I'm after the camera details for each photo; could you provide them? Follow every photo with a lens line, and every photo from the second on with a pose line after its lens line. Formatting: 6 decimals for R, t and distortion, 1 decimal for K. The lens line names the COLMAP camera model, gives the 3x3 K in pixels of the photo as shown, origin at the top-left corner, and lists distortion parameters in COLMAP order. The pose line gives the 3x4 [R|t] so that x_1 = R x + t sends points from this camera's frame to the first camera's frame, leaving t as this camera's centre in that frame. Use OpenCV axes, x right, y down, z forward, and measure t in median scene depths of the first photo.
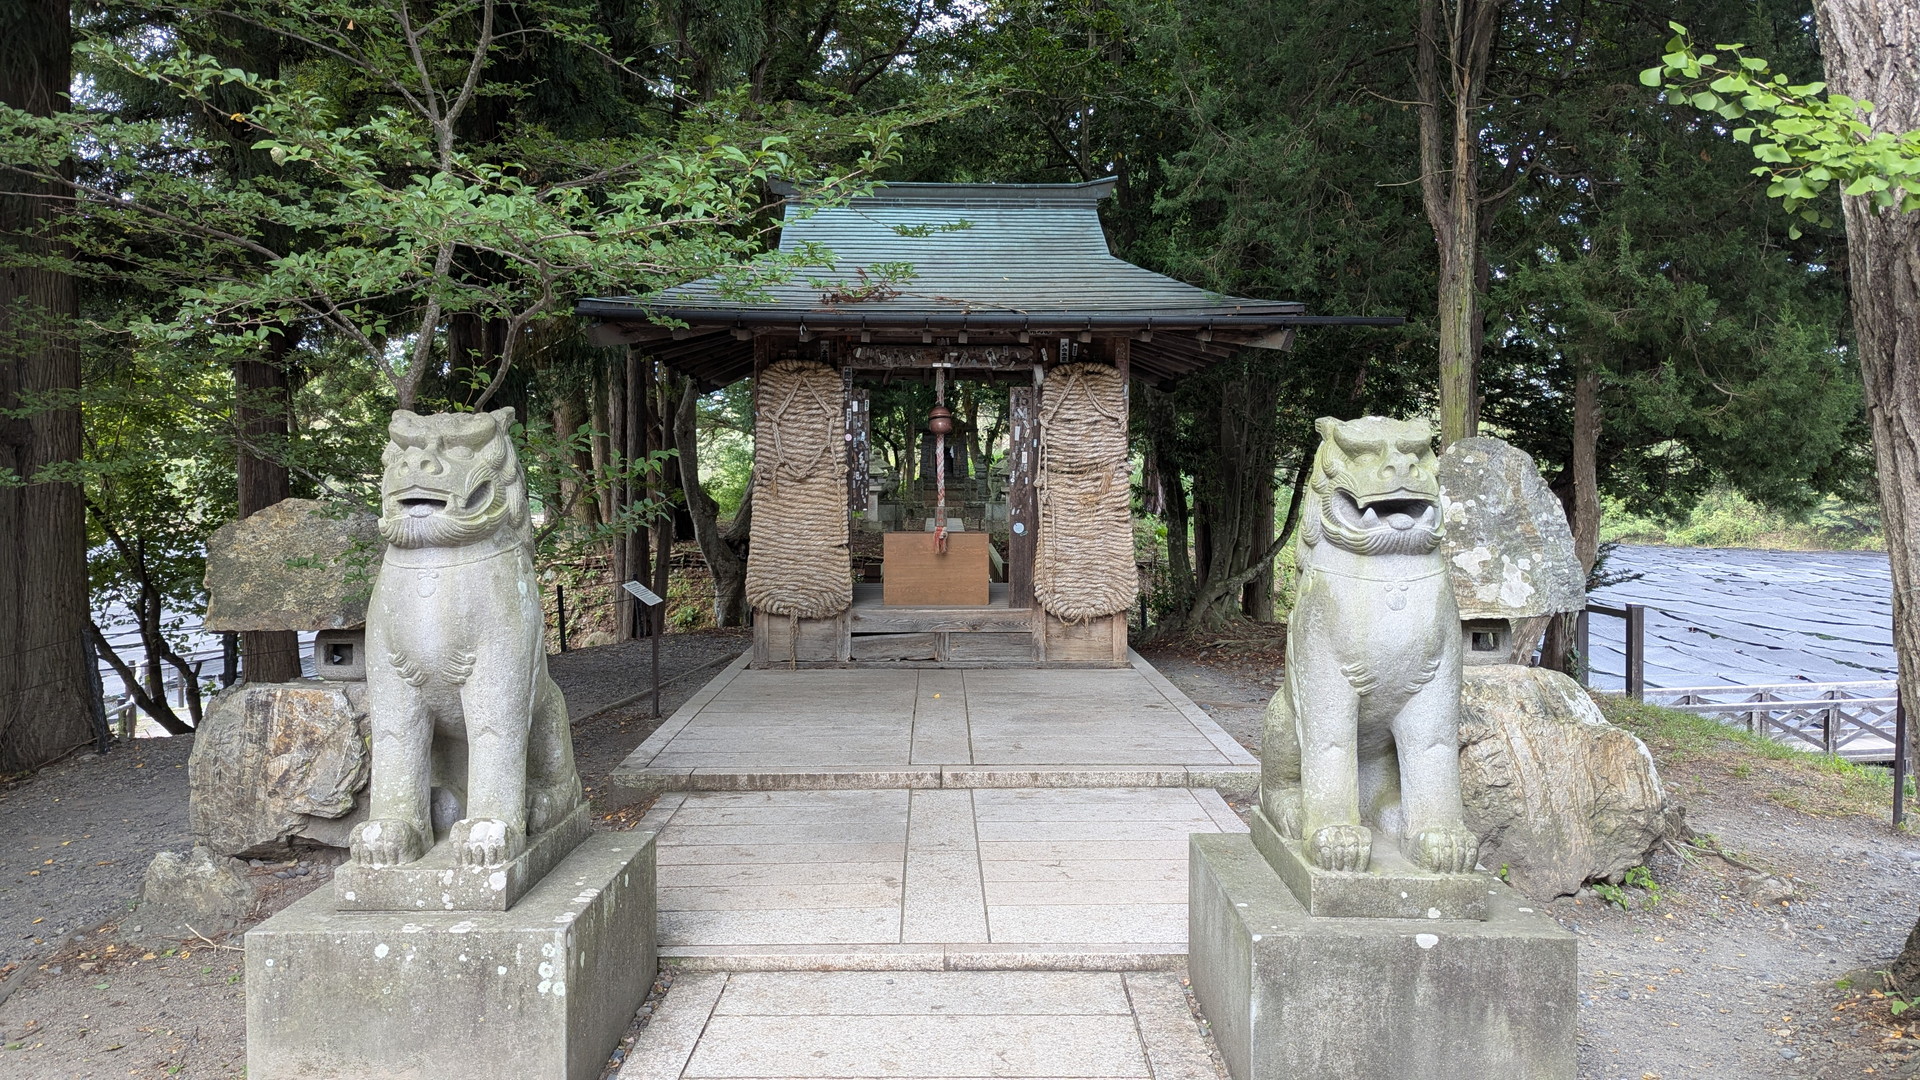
lens RADIAL K [[1482.3, 0, 960.0], [0, 1482.3, 540.0], [0, 0, 1]] dist [0.000678, 0.000116]
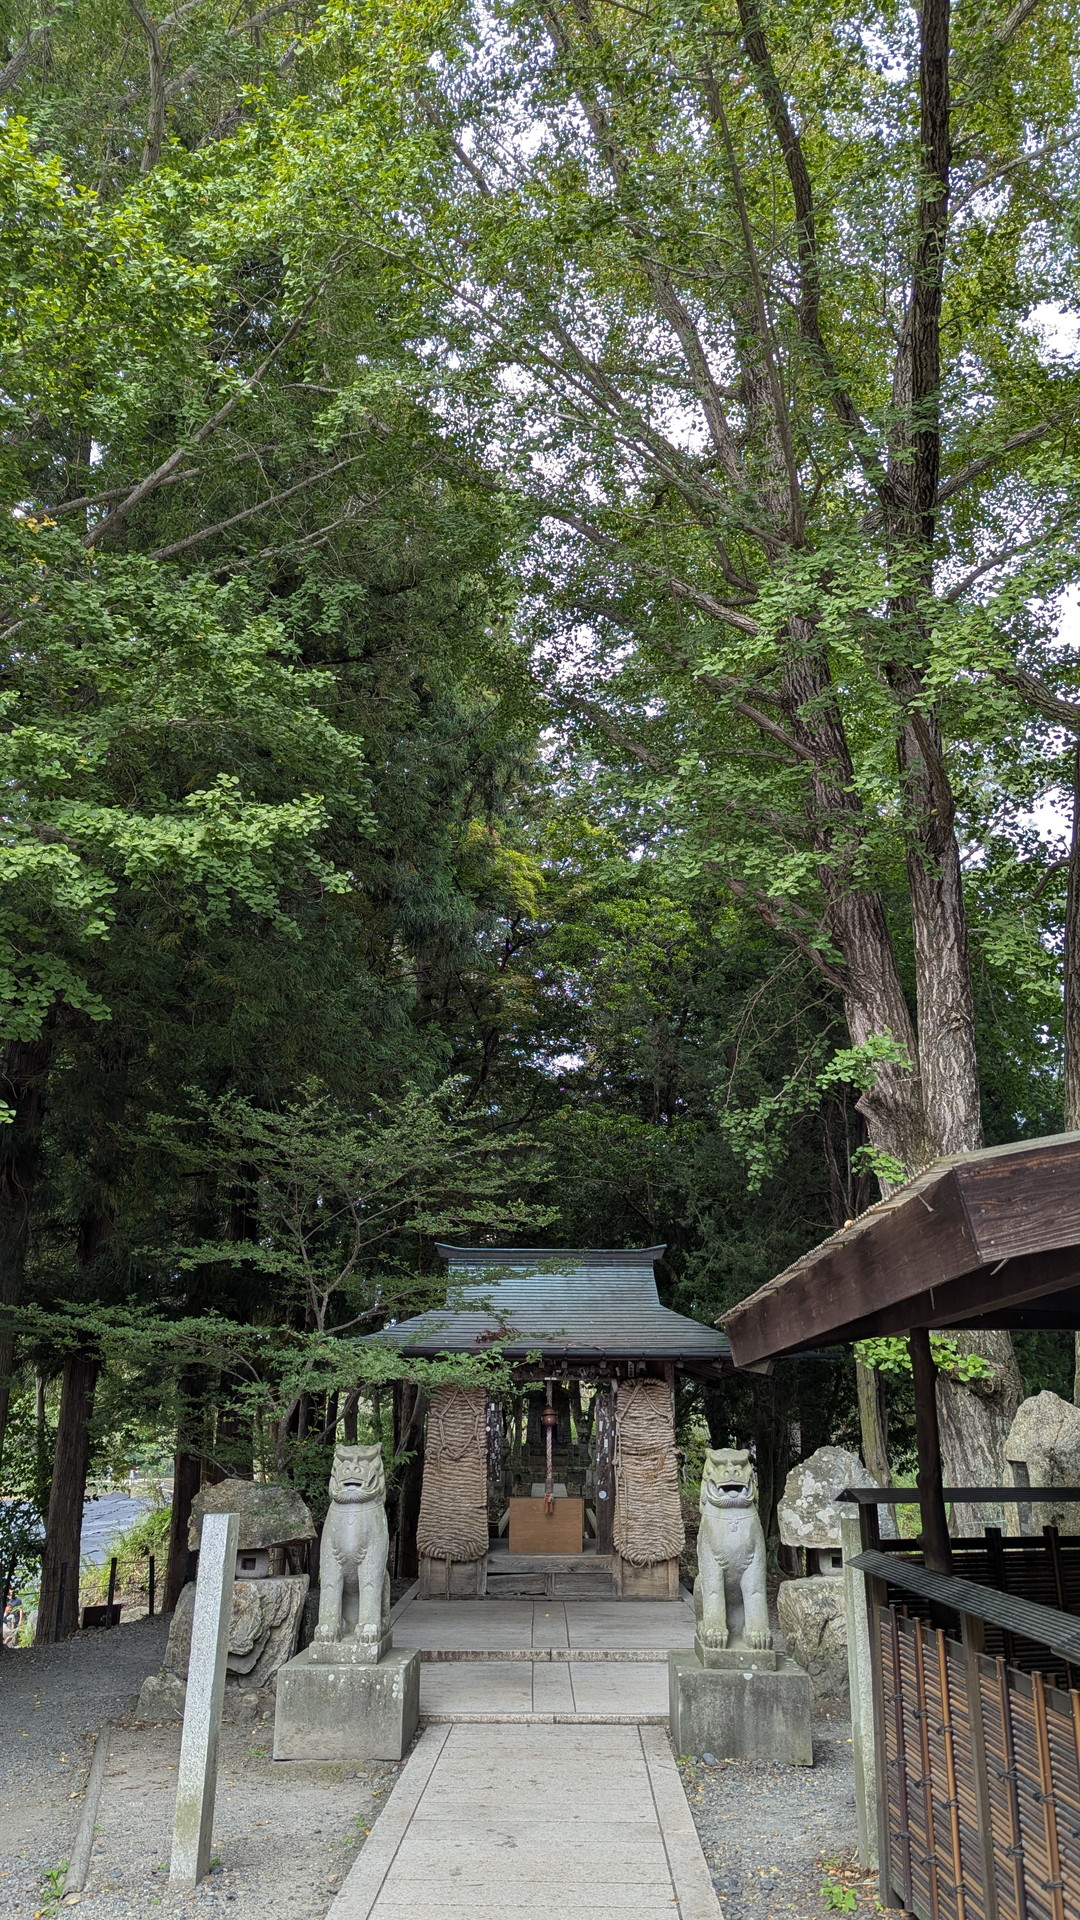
lens RADIAL K [[1388.0, 0, 540.0], [0, 1388.0, 960.0], [0, 0, 1]] dist [0.038123, 0.002242]
pose [[0.999860, -0.001189, -0.016696, 0.002378], [-0.004978, 0.931233, -0.364391, 0.004467], [0.015981, 0.364423, 0.931096, -0.779136]]
